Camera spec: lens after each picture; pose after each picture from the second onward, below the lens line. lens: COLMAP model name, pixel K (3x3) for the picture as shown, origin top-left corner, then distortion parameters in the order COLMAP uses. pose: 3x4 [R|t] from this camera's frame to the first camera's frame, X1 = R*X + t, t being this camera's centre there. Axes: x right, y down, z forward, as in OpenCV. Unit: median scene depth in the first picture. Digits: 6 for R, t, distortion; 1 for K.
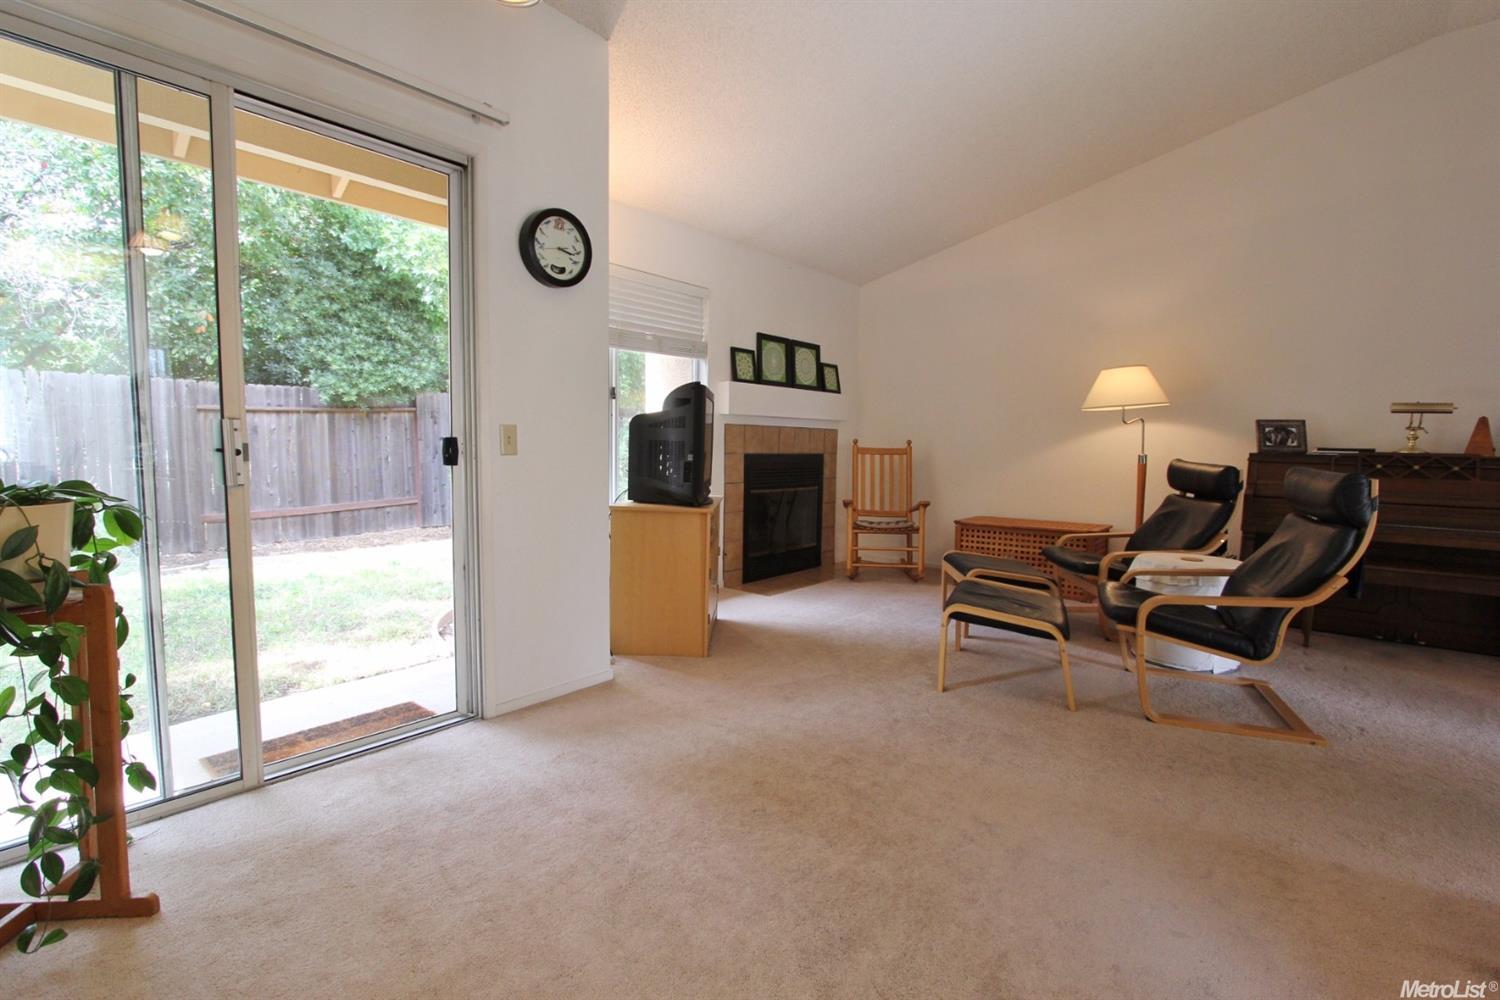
lens RADIAL K [[695.9, 0, 752.1], [0, 695.9, 507.6], [0, 0, 1]] dist [-0.017472, 0.003063]
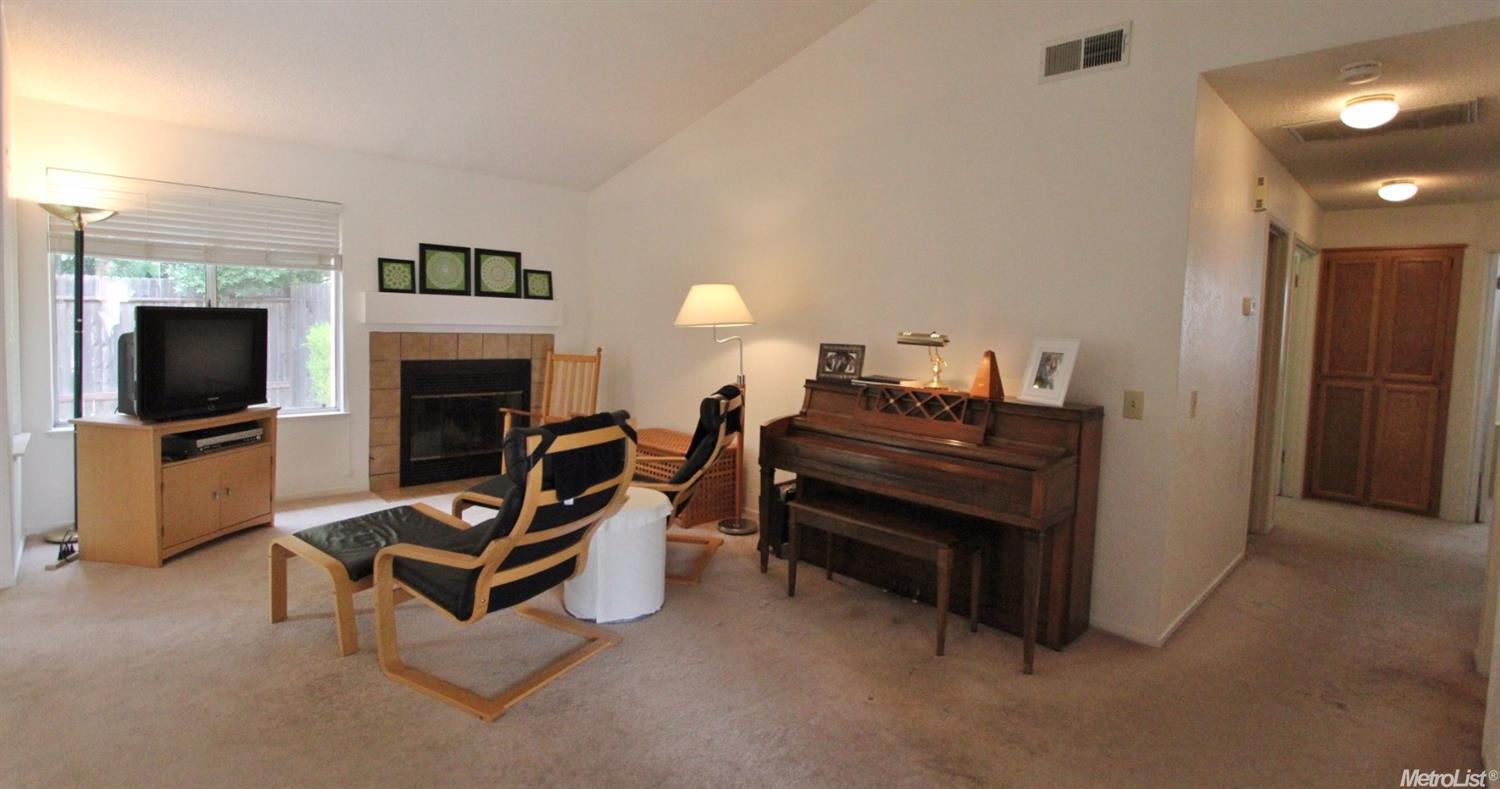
lens RADIAL K [[695.6, 0, 714.9], [0, 695.6, 345.5], [0, 0, 1]] dist [-0.003345, -0.000506]
pose [[0.992550, 0.023448, -0.119562, 0.504976], [-0.030759, 0.997744, -0.059678, -0.045799], [0.117893, 0.062911, 0.991032, 0.031532]]
